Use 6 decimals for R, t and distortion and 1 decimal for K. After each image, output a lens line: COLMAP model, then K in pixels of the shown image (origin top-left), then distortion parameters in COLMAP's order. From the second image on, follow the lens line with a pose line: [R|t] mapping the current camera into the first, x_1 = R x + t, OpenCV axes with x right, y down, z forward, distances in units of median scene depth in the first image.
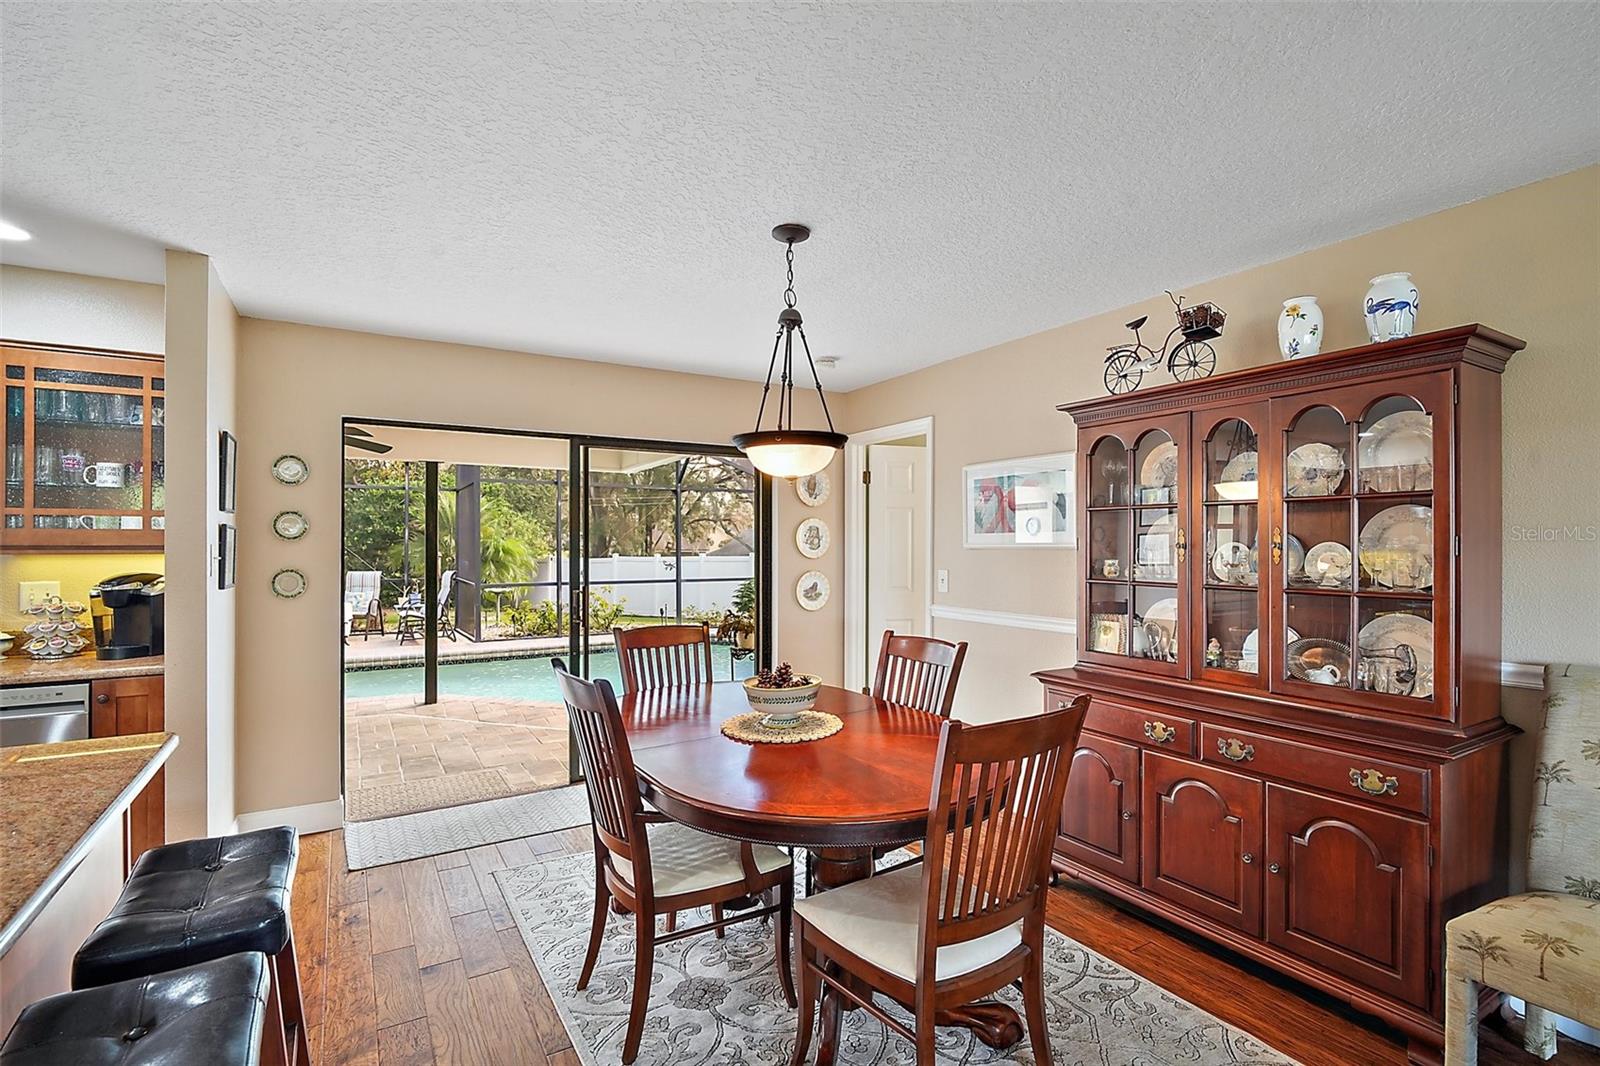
lens RADIAL K [[744.7, 0, 804.2], [0, 744.7, 539.3], [0, 0, 1]] dist [-0.002600, -0.003882]
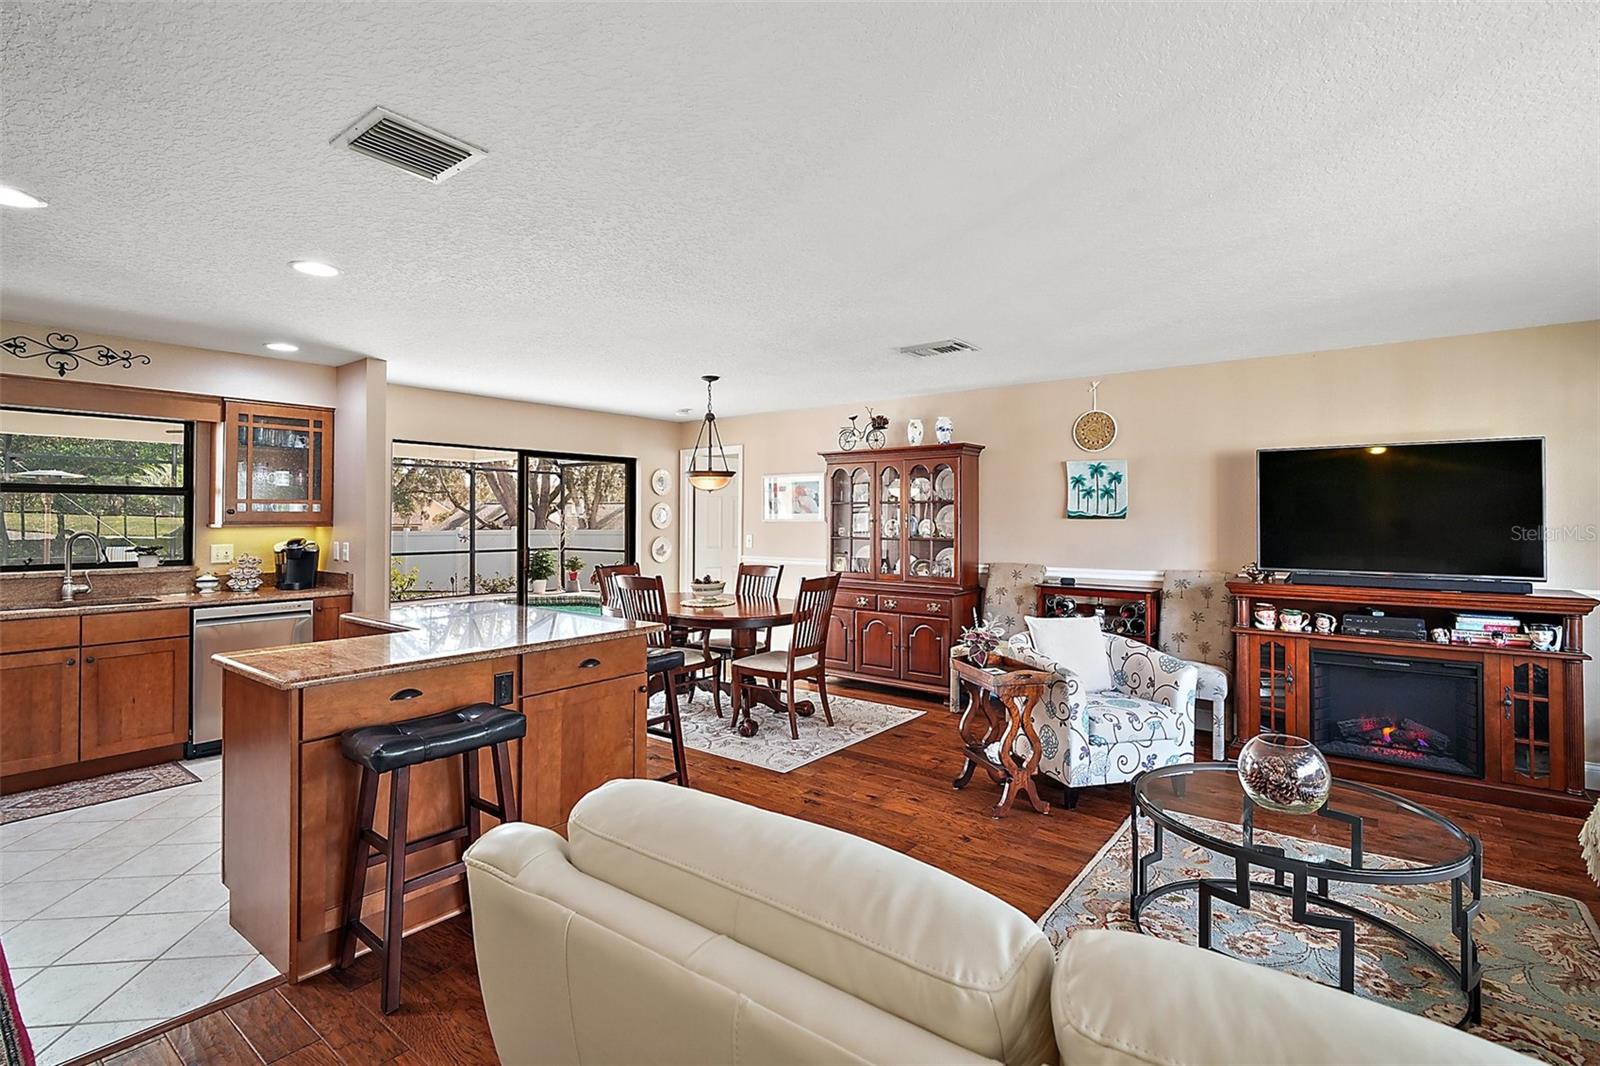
lens RADIAL K [[744.7, 0, 803.5], [0, 744.7, 509.7], [0, 0, 1]] dist [-0.002600, -0.003882]
pose [[0.932588, 0.003943, 0.360922, -0.467649], [-0.002397, 0.999986, -0.004729, -0.013560], [-0.360935, 0.003545, 0.932584, -0.964495]]
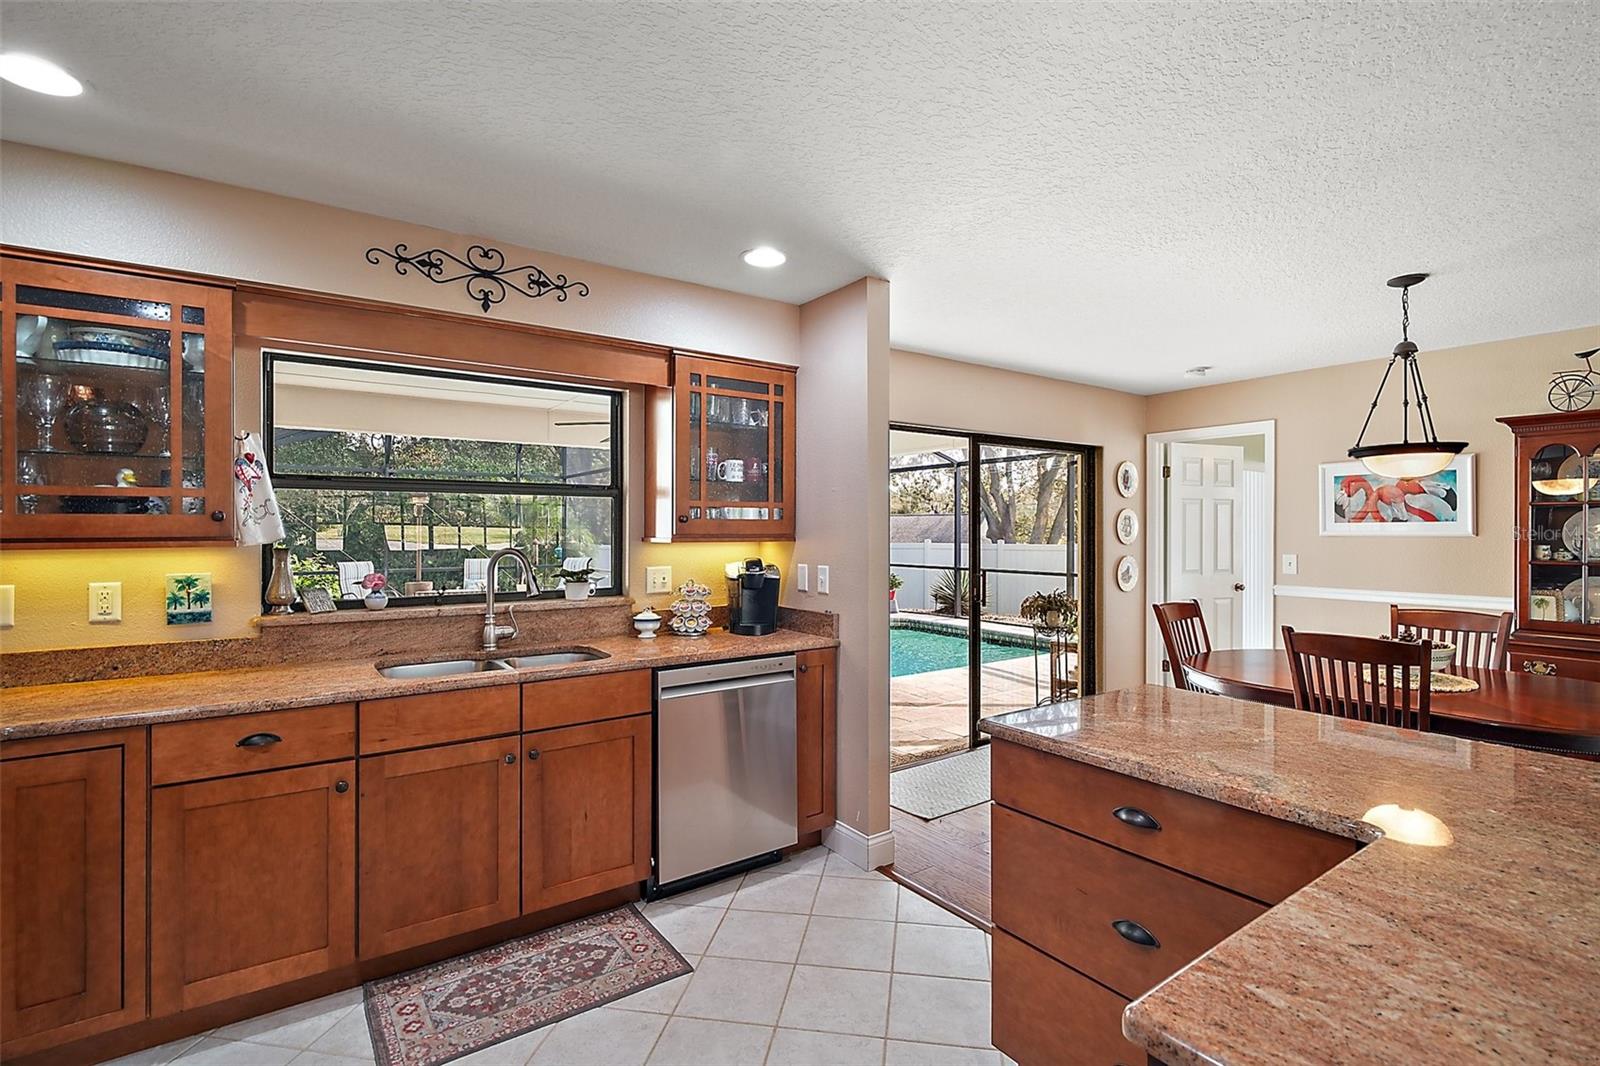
lens RADIAL K [[744.7, 0, 813.9], [0, 744.7, 533.1], [0, 0, 1]] dist [-0.002600, -0.003882]
pose [[0.997338, -0.000355, 0.072919, -0.920685], [-0.000401, 0.999946, 0.010358, -0.005067], [-0.072919, -0.010360, 0.997284, -0.131009]]
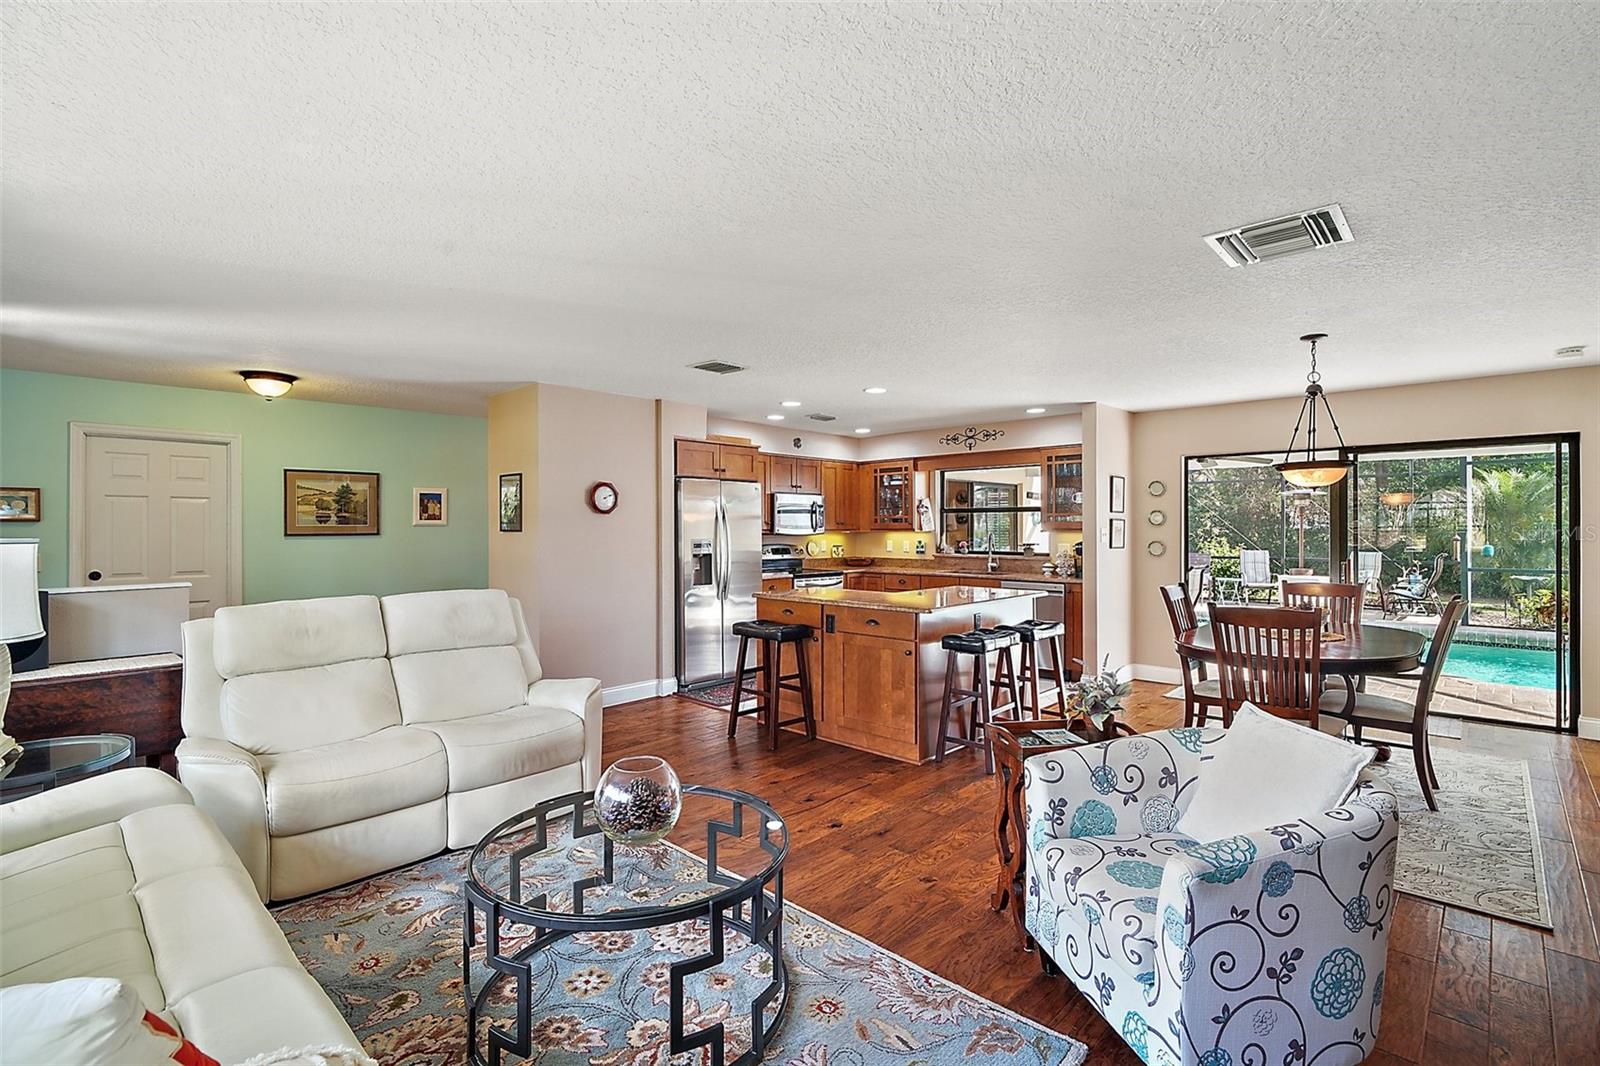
lens RADIAL K [[744.7, 0, 804.7], [0, 744.7, 528.9], [0, 0, 1]] dist [-0.002600, -0.003882]
pose [[0.262813, 0.000784, -0.964846, 1.075308], [0.007290, 0.999970, 0.002798, -0.003234], [0.964819, -0.007769, 0.262799, -0.433592]]
